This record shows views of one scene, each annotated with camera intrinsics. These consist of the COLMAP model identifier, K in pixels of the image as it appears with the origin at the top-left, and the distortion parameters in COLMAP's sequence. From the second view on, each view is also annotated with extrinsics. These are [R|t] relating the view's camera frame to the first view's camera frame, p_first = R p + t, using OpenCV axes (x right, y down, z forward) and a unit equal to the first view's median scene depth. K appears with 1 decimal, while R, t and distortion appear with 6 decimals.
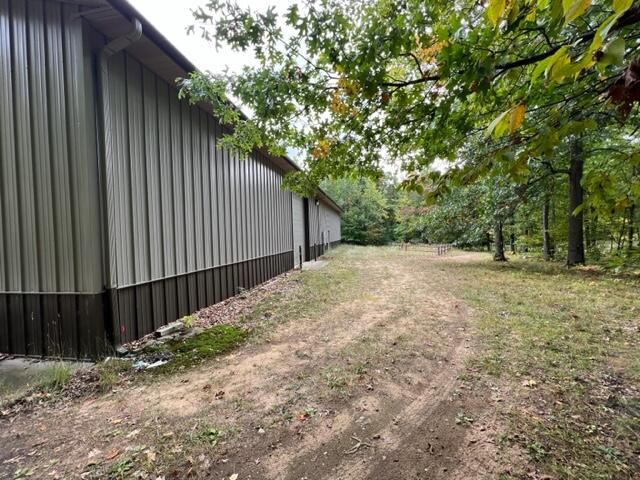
lens RADIAL K [[259.5, 0, 321.6], [0, 259.5, 239.9], [0, 0, 1]] dist [-0.000717, 0.000001]
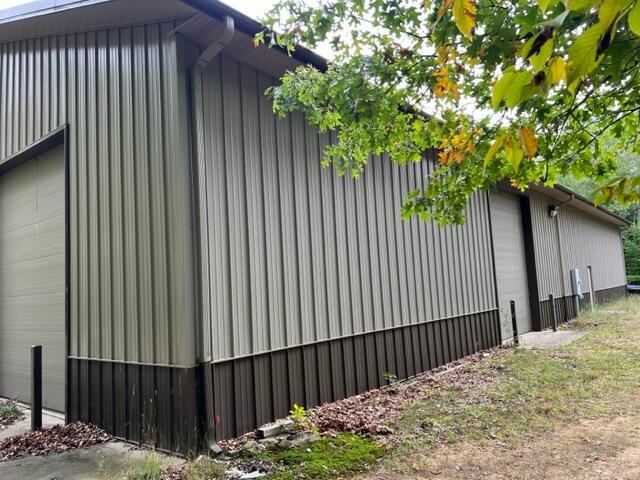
lens RADIAL K [[486.7, 0, 324.8], [0, 486.7, 246.4], [0, 0, 1]] dist [0.048799, -0.055989]
pose [[0.876405, -0.060467, -0.477764, 0.180016], [0.020307, 0.995844, -0.088786, -0.014368], [0.481147, 0.068111, 0.873990, -0.095664]]
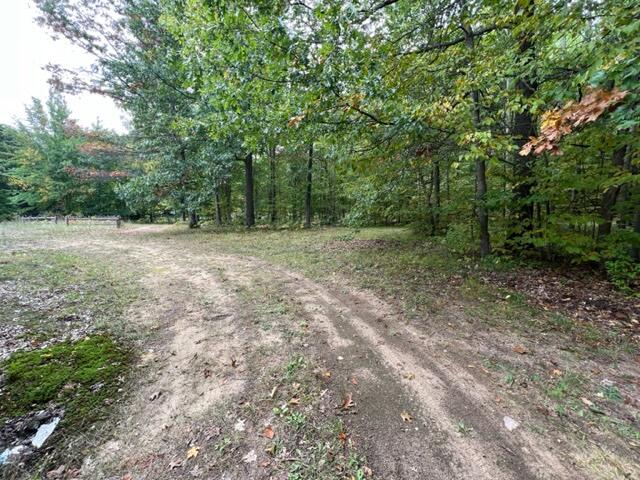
lens RADIAL K [[259.5, 0, 320.4], [0, 259.5, 239.4], [0, 0, 1]] dist [-0.000717, 0.000001]
pose [[0.354035, -0.109761, 0.928769, -0.754975], [0.018883, 0.993726, 0.110239, 0.050064], [-0.935042, -0.021491, 0.353886, 0.278071]]
